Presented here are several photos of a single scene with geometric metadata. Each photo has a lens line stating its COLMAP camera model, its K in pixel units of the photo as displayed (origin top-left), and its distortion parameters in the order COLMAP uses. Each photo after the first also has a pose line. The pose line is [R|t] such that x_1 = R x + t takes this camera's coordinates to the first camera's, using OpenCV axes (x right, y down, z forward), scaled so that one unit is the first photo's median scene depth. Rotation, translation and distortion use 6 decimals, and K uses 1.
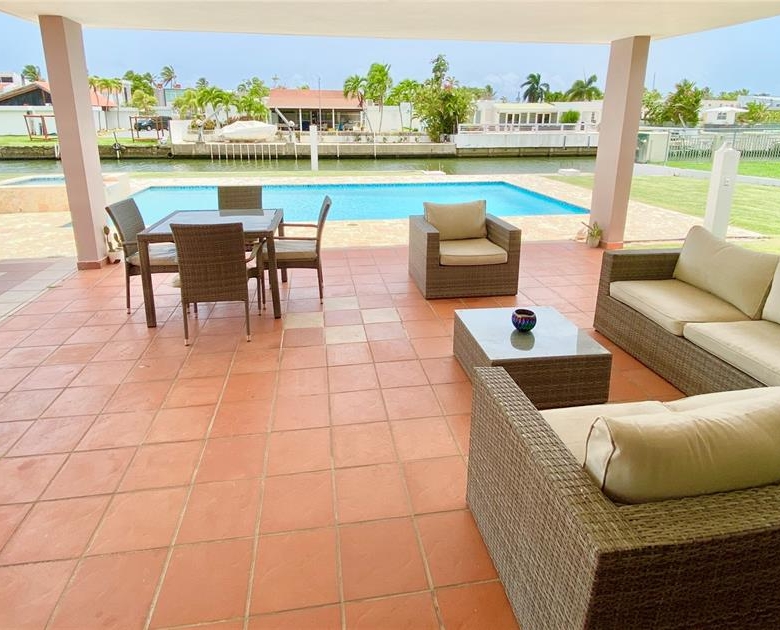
lens RADIAL K [[472.6, 0, 383.6], [0, 472.6, 243.4], [0, 0, 1]] dist [0.050797, -0.013261]
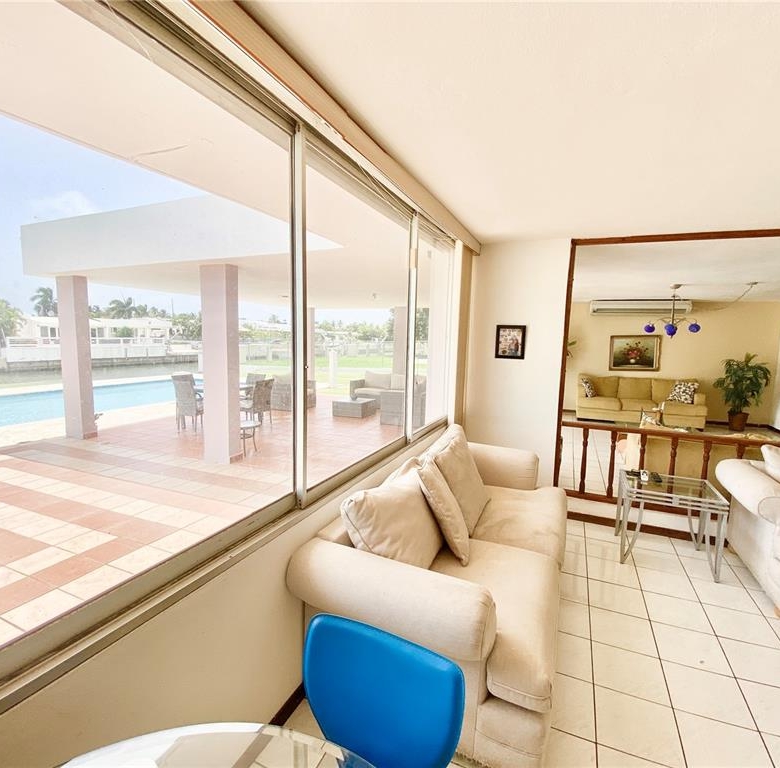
lens RADIAL K [[422.4, 0, 394.0], [0, 422.4, 388.9], [0, 0, 1]] dist [0.015087, -0.014952]
pose [[0.529913, -0.098339, 0.842331, -0.152390], [0.201479, 0.979414, -0.012408, 0.013417], [-0.823771, 0.176287, 0.538817, -0.063138]]
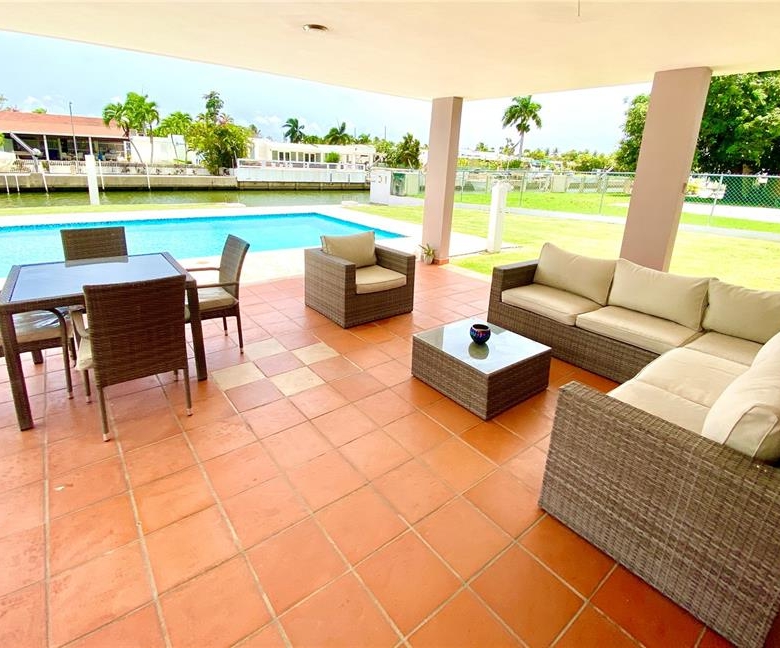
lens RADIAL K [[414.5, 0, 386.5], [0, 414.5, 272.8], [0, 0, 1]] dist [0.037973, -0.018213]
pose [[0.871198, -0.098839, 0.480879, -0.028231], [0.090947, 0.995062, 0.039758, -0.003542], [-0.482434, 0.009097, 0.875885, 0.016890]]
